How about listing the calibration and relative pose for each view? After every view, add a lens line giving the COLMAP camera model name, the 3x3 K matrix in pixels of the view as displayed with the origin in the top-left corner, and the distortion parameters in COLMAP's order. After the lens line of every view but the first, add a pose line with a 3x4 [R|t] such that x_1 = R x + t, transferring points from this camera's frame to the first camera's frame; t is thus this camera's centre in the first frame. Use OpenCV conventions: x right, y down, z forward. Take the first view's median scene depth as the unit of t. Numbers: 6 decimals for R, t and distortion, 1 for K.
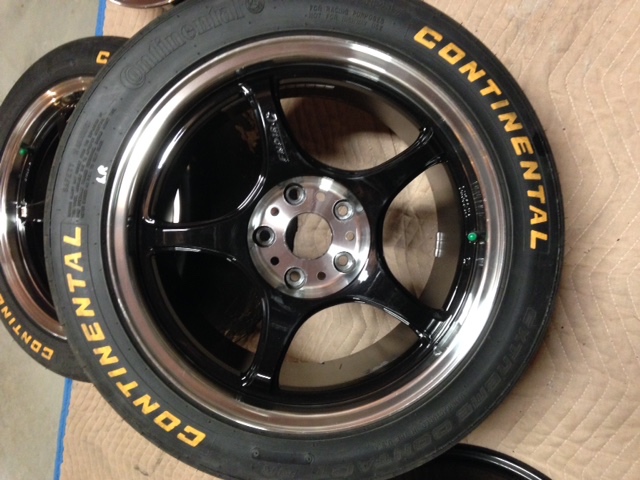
lens RADIAL K [[555.3, 0, 319.2], [0, 555.3, 228.9], [0, 0, 1]] dist [0.015952, -0.005781]
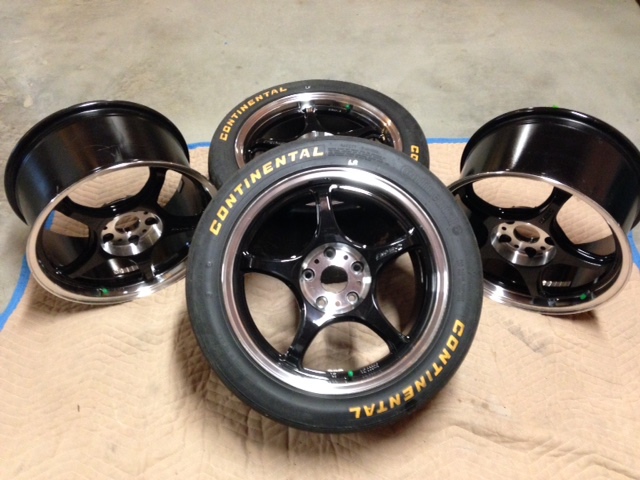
lens RADIAL K [[555.3, 0, 319.2], [0, 555.3, 228.9], [0, 0, 1]] dist [0.015952, -0.005781]
pose [[0.146999, 0.967946, -0.203647, 0.185323], [-0.987800, 0.132956, -0.081078, 0.188668], [-0.051403, 0.213080, 0.975682, -0.746514]]
